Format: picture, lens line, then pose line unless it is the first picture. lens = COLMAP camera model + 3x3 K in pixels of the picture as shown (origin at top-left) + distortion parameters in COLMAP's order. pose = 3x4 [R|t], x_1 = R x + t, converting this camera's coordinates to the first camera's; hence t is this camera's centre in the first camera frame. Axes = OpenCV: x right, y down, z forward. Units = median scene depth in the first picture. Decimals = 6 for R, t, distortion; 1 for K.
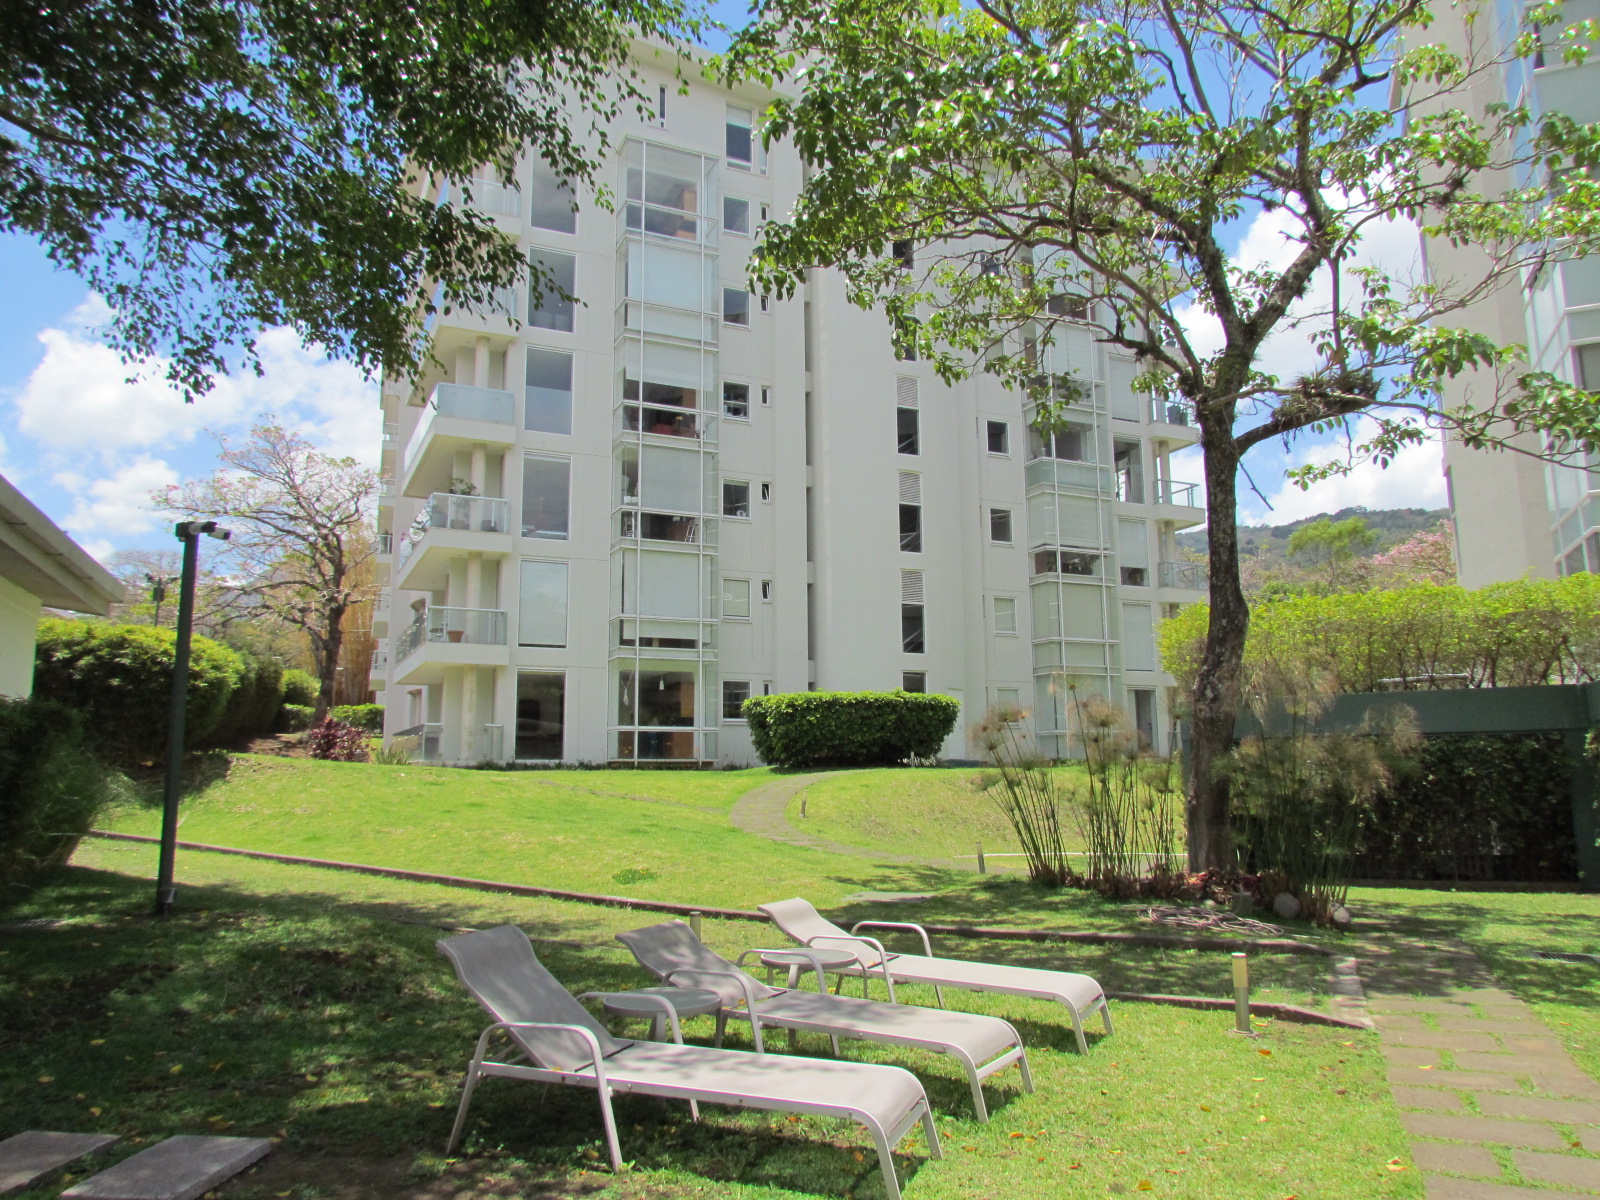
lens RADIAL K [[1126.4, 0, 800.0], [0, 1126.4, 600.0], [0, 0, 1]] dist [0.003018, 0.000064]
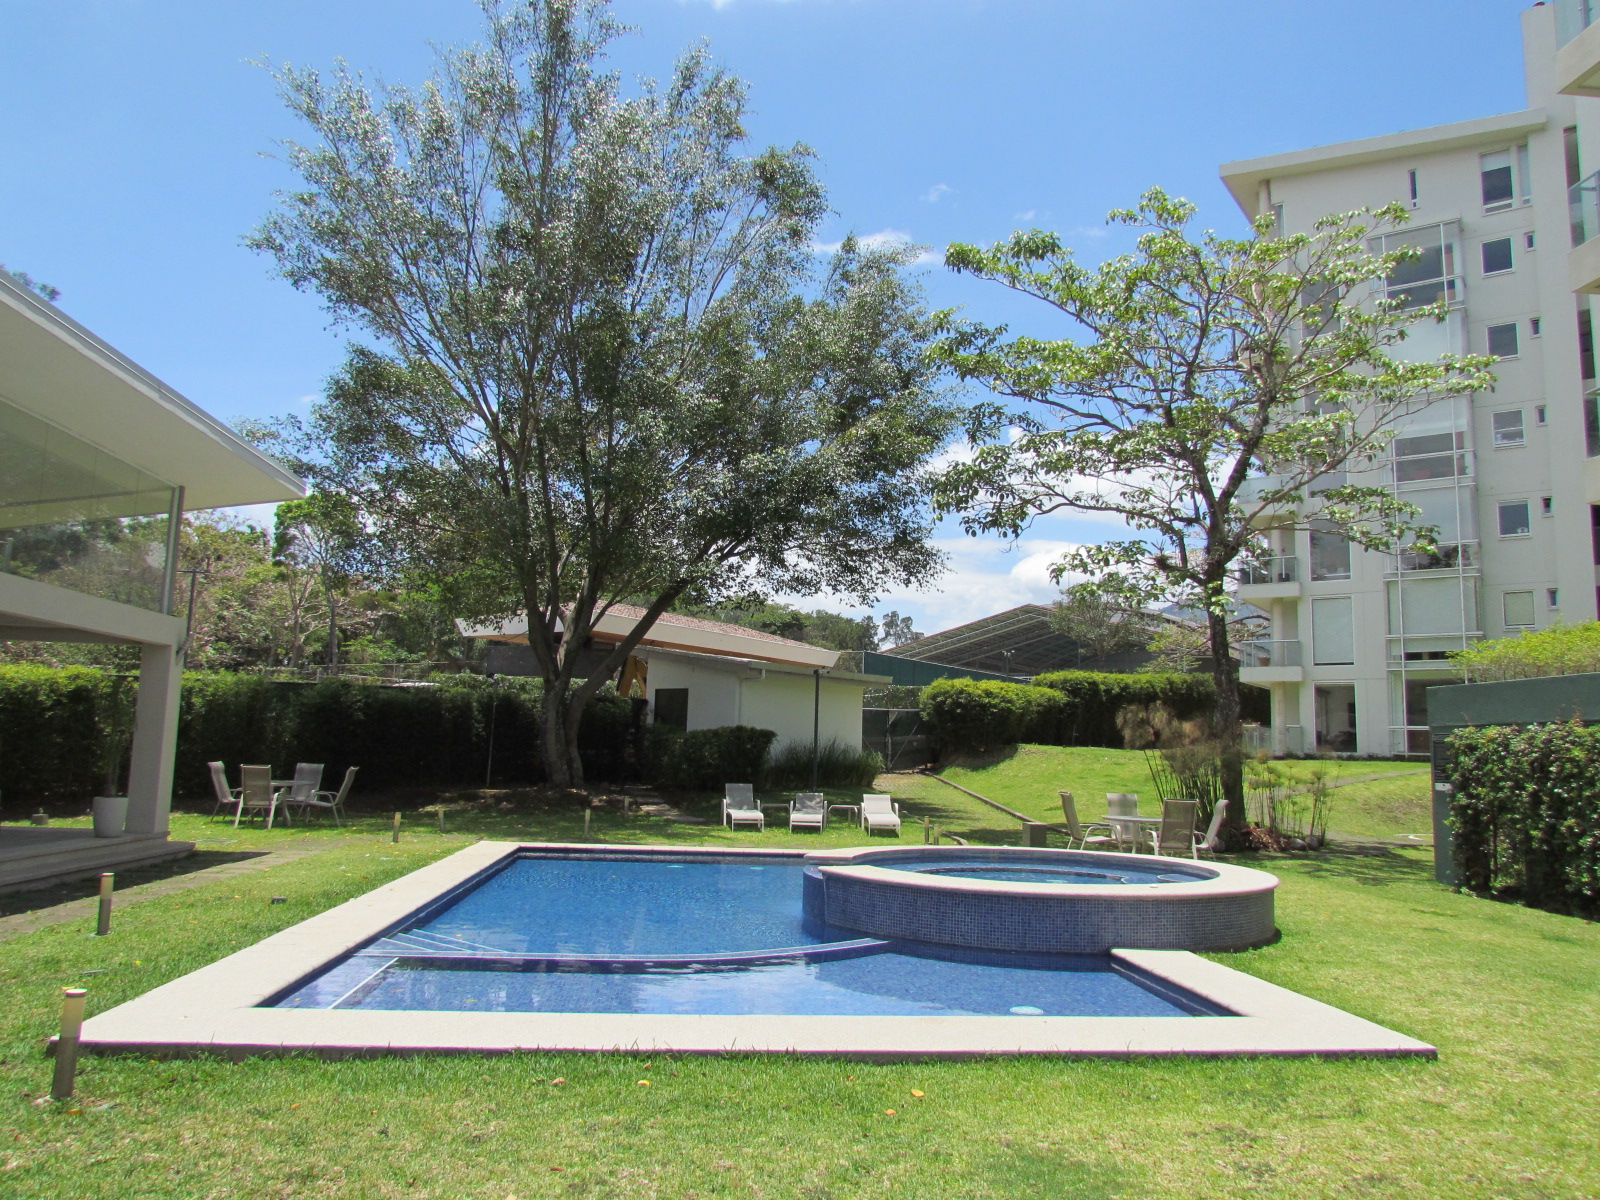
lens RADIAL K [[1126.4, 0, 800.0], [0, 1126.4, 600.0], [0, 0, 1]] dist [0.003018, 0.000064]
pose [[0.492831, -0.102415, -0.864077, 0.590823], [0.107932, 0.992575, -0.056085, -0.025761], [0.863405, -0.065621, 0.500225, -0.169702]]
